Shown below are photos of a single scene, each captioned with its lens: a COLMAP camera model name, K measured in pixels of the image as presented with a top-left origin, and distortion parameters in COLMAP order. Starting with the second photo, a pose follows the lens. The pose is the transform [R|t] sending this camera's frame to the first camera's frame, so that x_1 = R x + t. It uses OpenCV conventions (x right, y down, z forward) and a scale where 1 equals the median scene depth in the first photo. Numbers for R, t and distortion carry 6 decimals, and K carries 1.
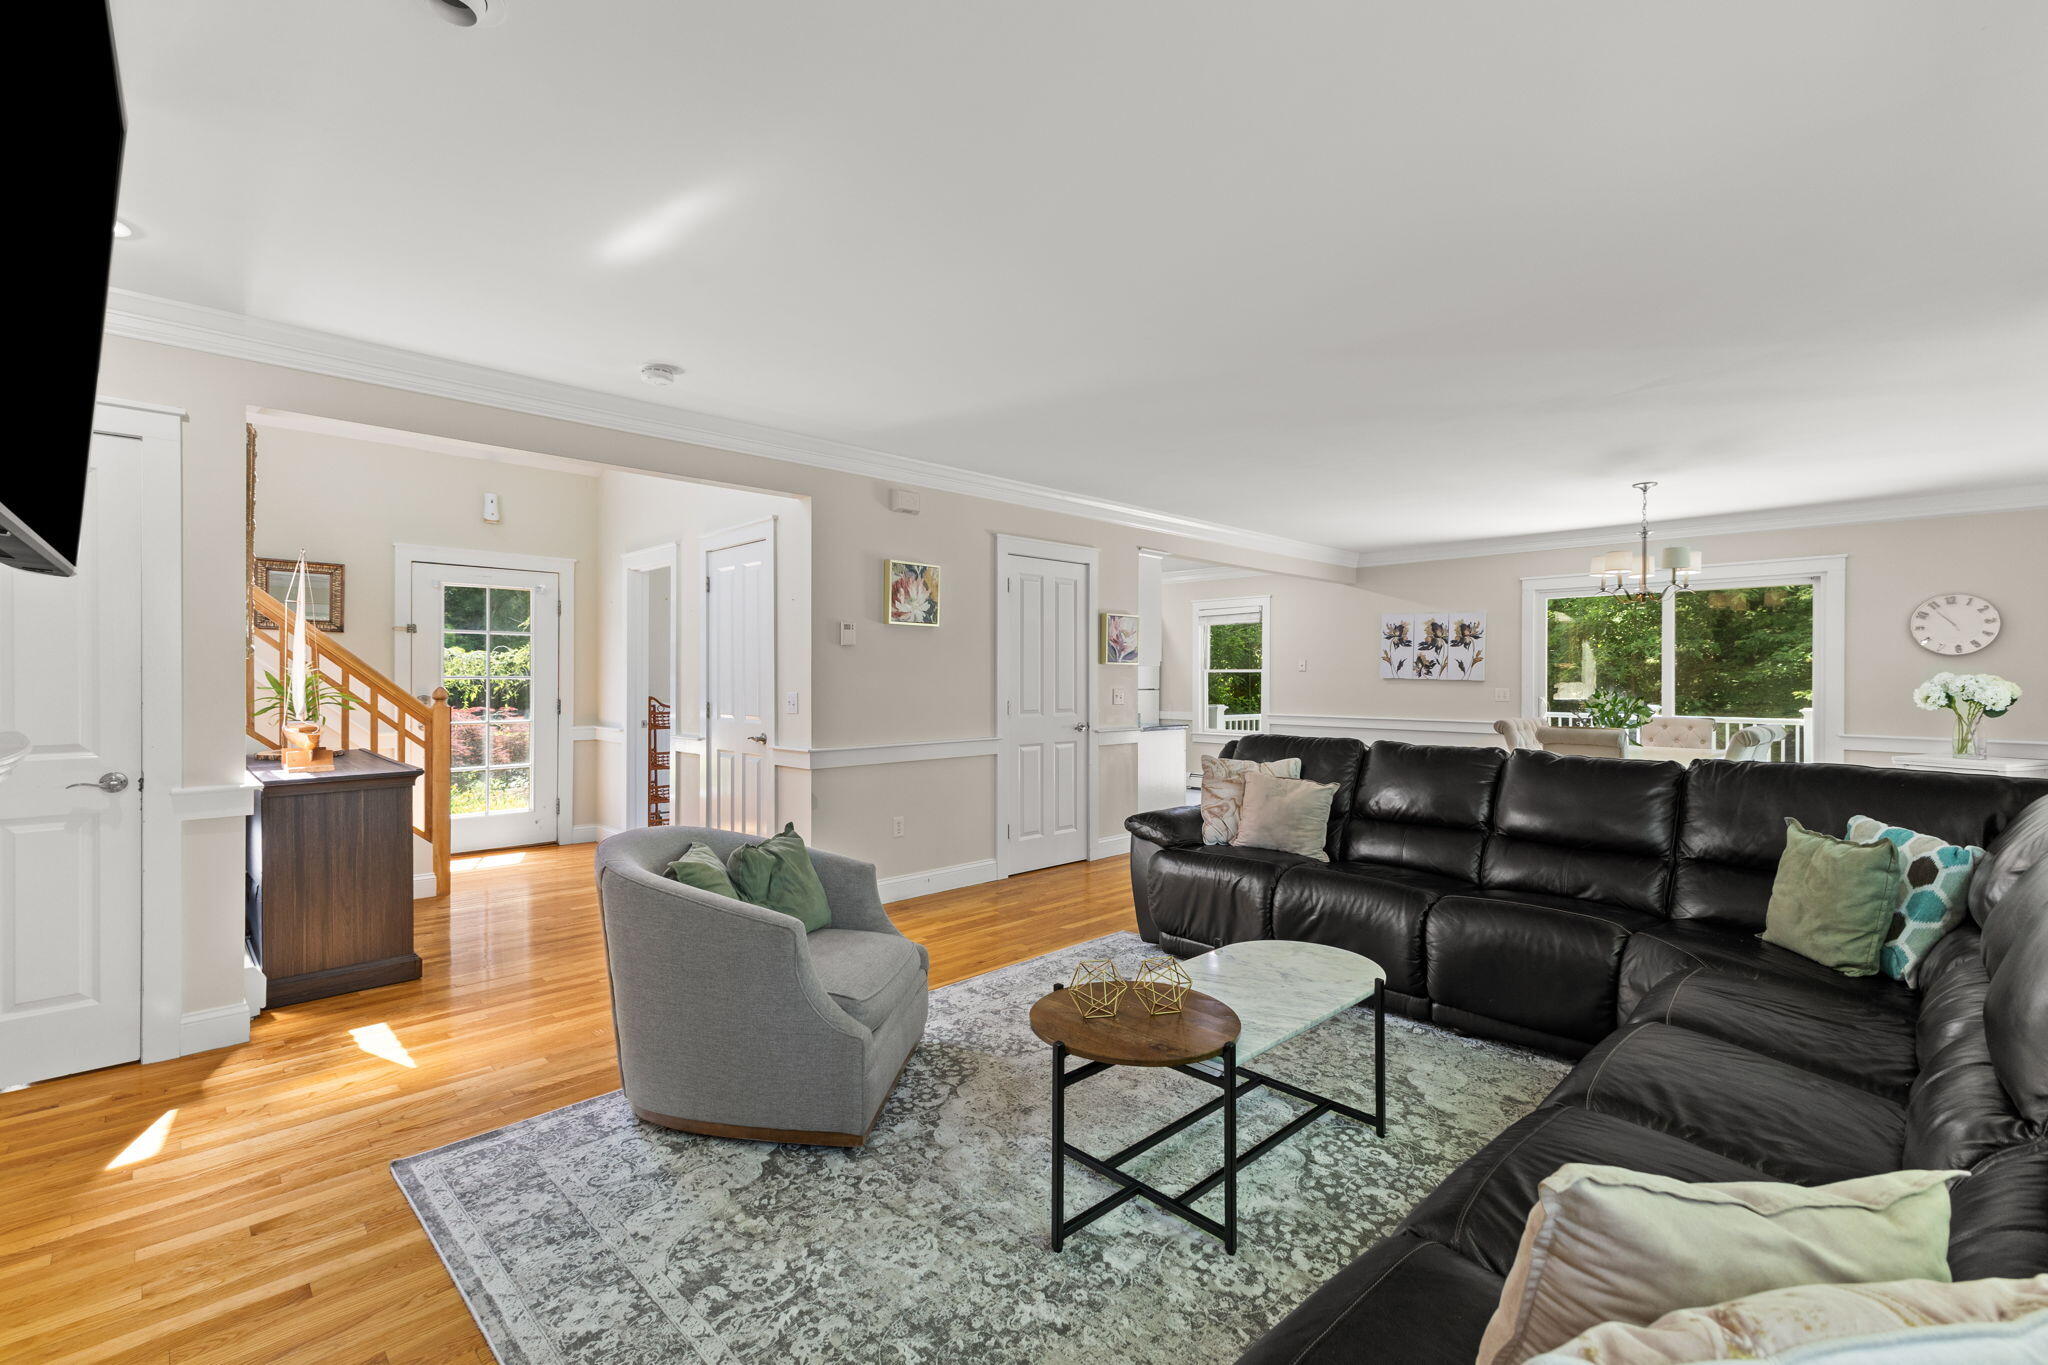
lens RADIAL K [[912.9, 0, 1033.8], [0, 912.9, 667.0], [0, 0, 1]] dist [-0.000448, 0.000639]
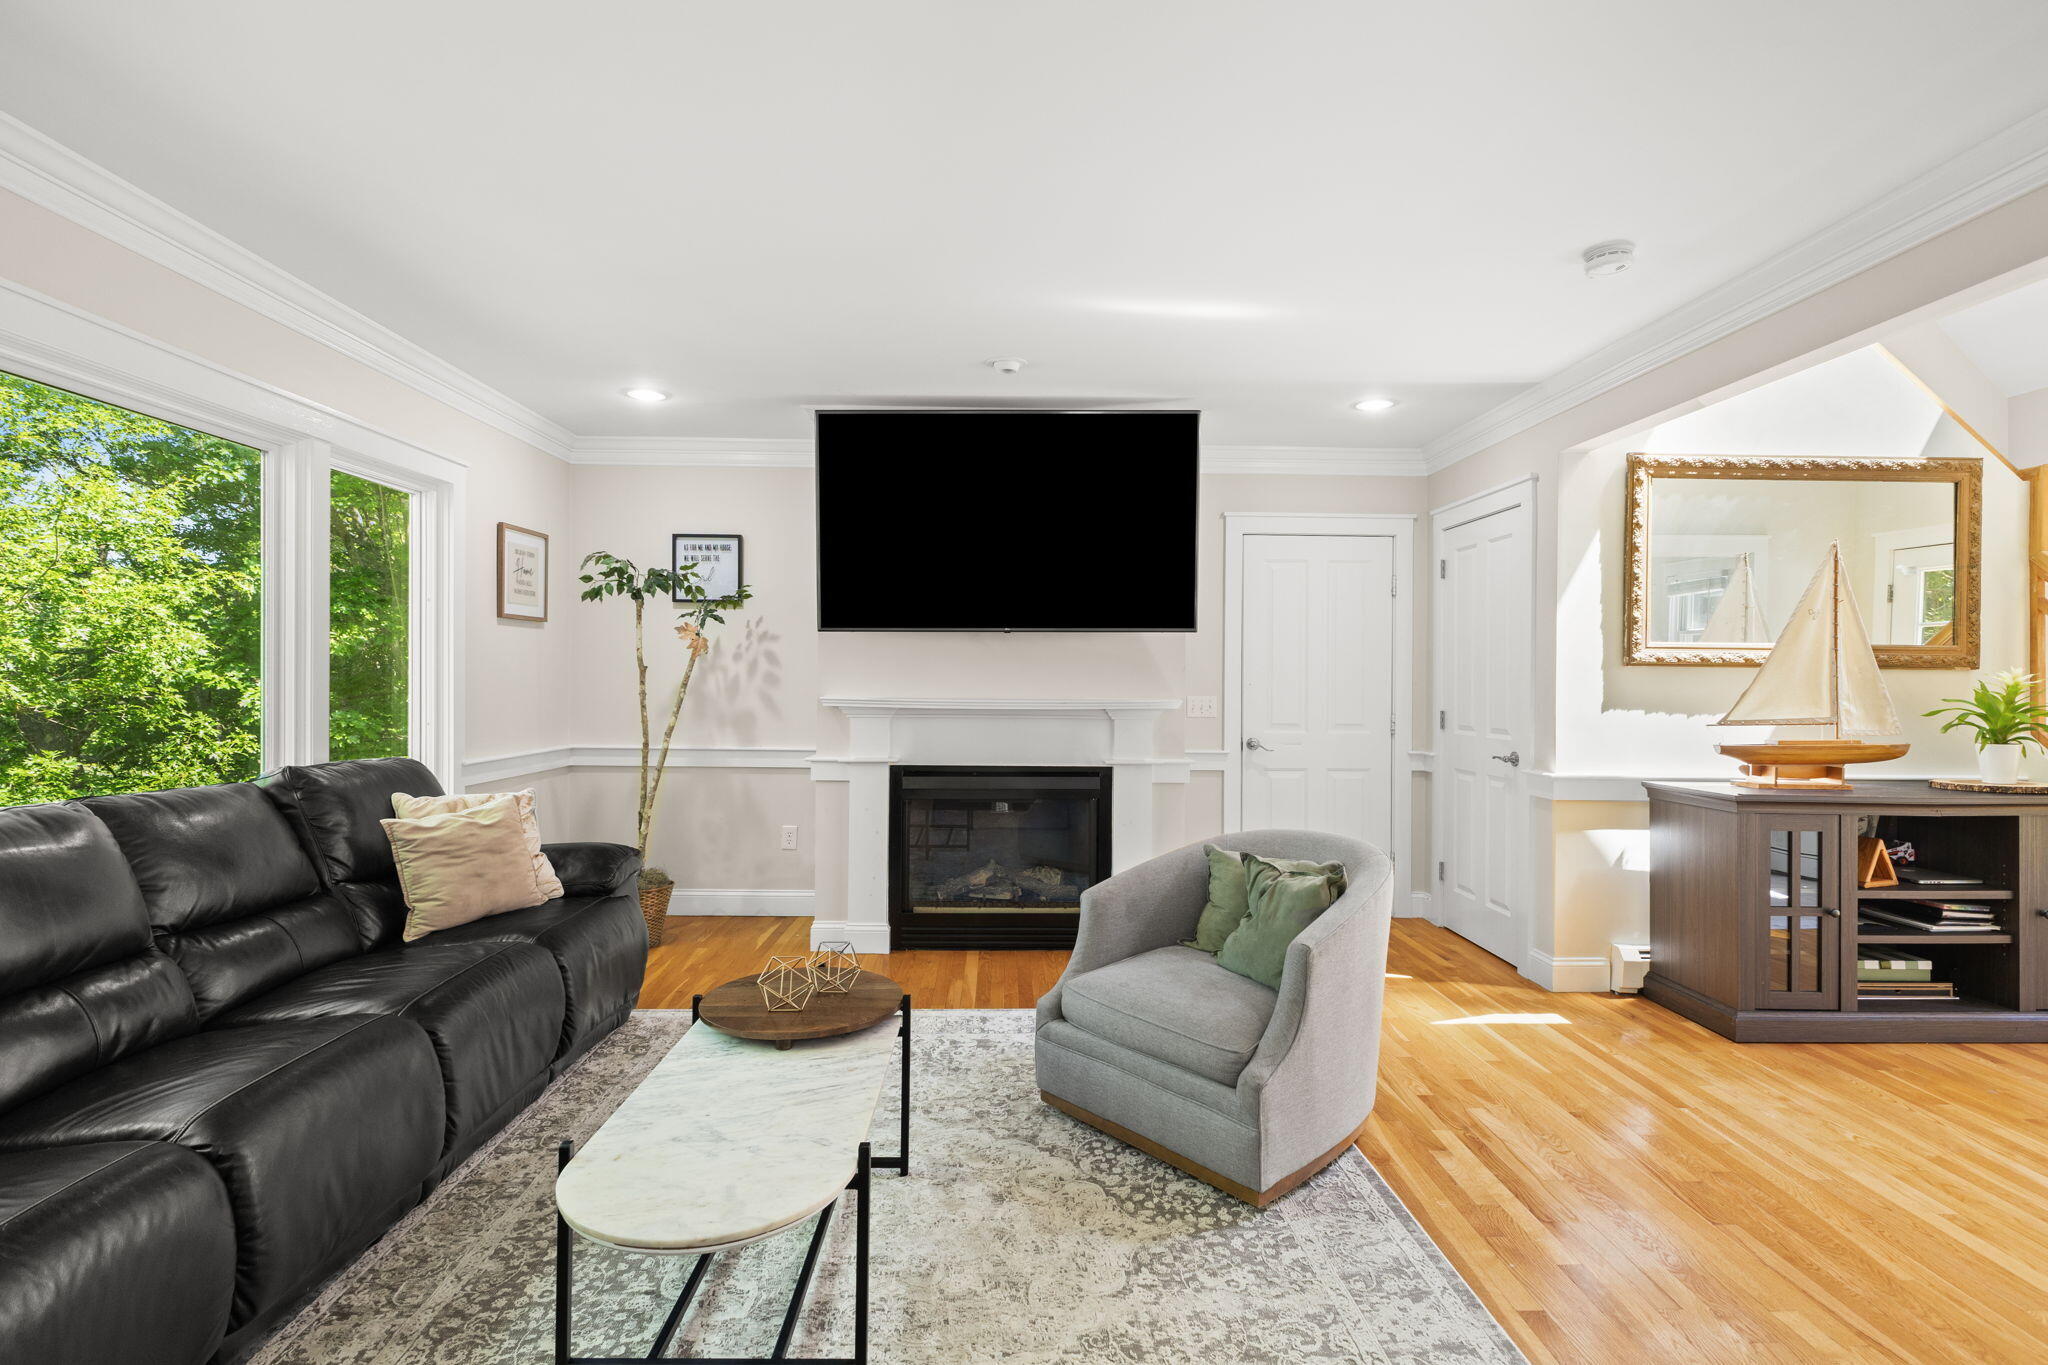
lens RADIAL K [[966.9, 0, 1017.6], [0, 966.9, 680.2], [0, 0, 1]] dist [0.004365, -0.000806]
pose [[-0.689963, -0.002040, -0.723841, 0.372387], [-0.000376, 0.999997, -0.002460, 0.007143], [0.723844, -0.001426, -0.689962, 0.967982]]
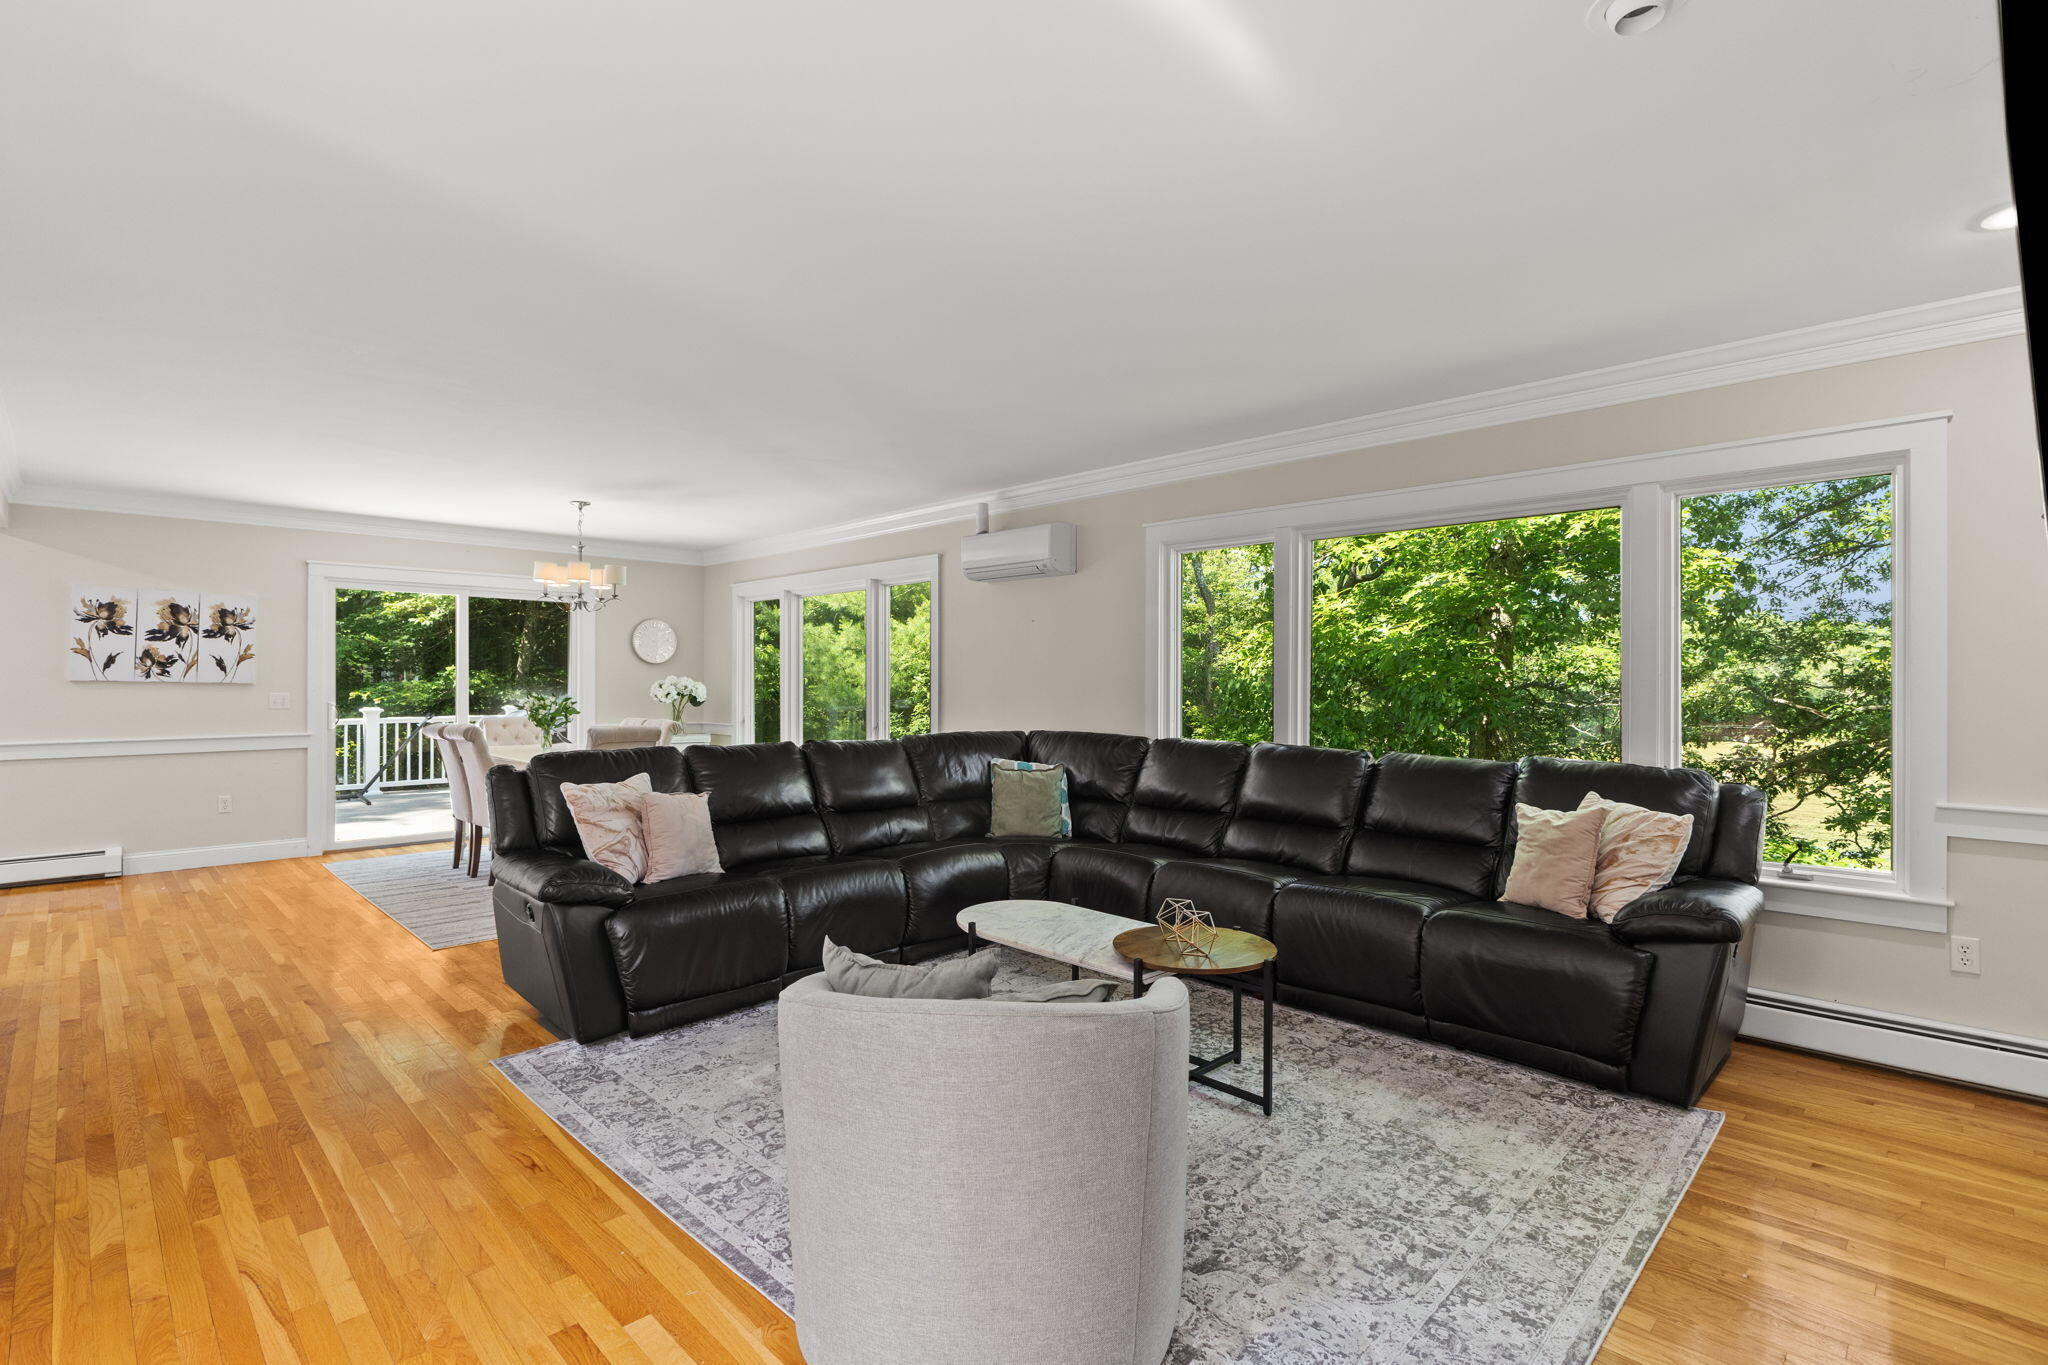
lens RADIAL K [[966.9, 0, 1025.3], [0, 966.9, 691.6], [0, 0, 1]] dist [0.004365, -0.000806]
pose [[-0.015358, -0.015927, 0.999755, -0.621158], [-0.012480, 0.999798, 0.015736, 0.001000], [-0.999804, -0.012236, -0.015553, 0.625670]]
